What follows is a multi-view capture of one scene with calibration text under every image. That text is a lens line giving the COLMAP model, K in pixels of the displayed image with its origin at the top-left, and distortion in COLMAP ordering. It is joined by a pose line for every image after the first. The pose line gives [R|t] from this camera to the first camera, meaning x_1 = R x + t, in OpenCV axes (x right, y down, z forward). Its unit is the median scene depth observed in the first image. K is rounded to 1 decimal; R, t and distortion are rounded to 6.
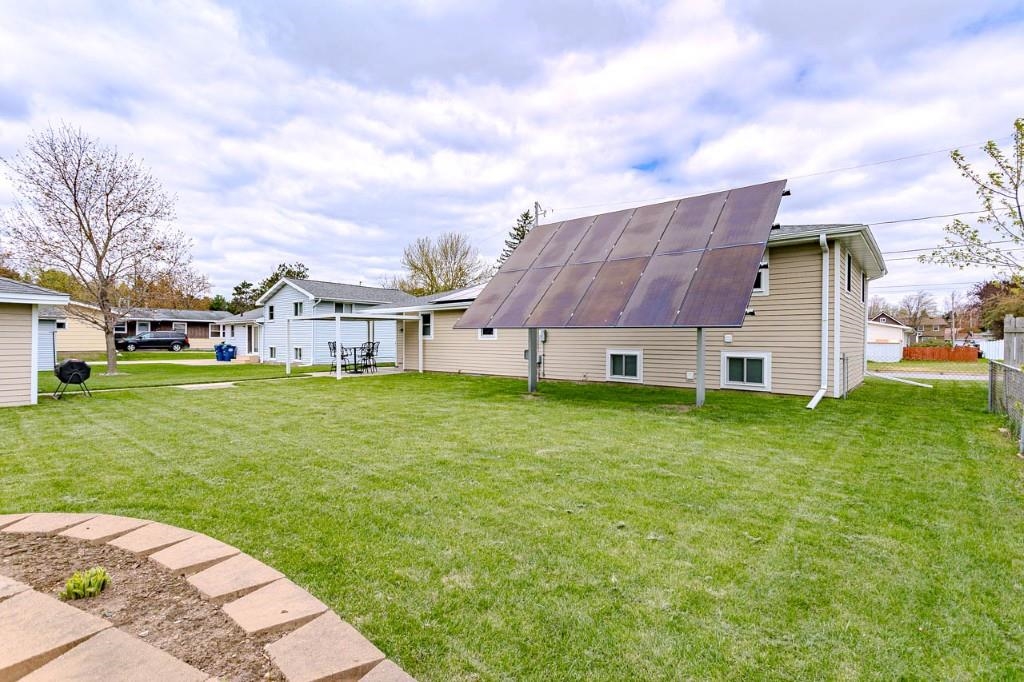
lens RADIAL K [[485.3, 0, 511.9], [0, 485.3, 340.6], [0, 0, 1]] dist [0.000939, 0.001033]
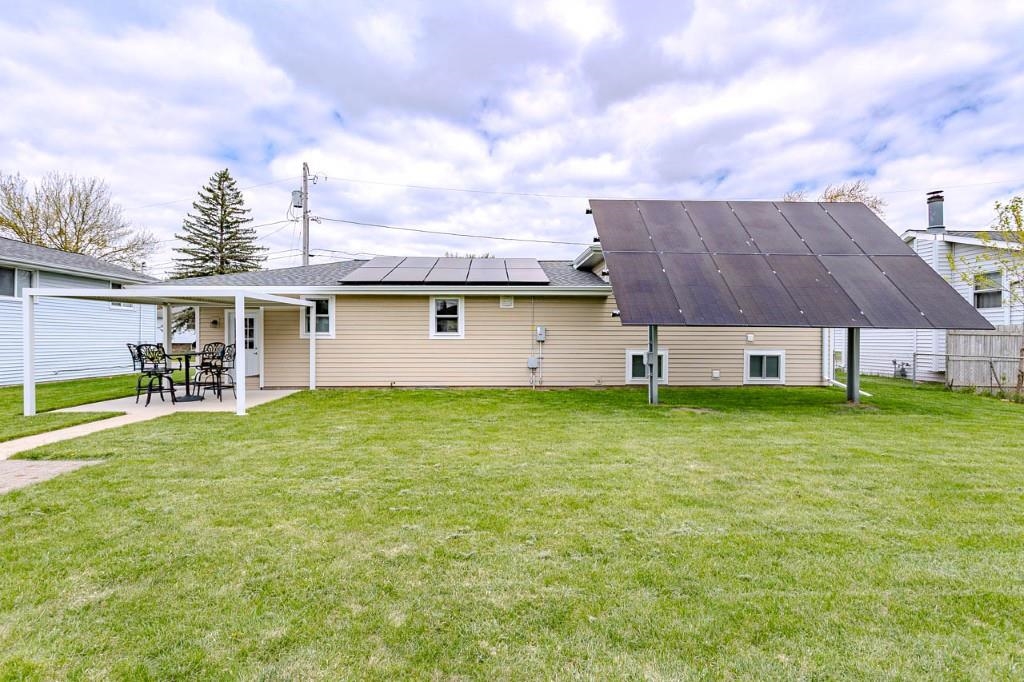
lens RADIAL K [[485.3, 0, 516.0], [0, 485.3, 341.8], [0, 0, 1]] dist [0.000939, 0.001033]
pose [[0.734230, -0.004273, 0.678888, -0.632755], [0.000129, 0.999981, 0.006155, -0.002817], [-0.678901, -0.004432, 0.734216, 0.515256]]
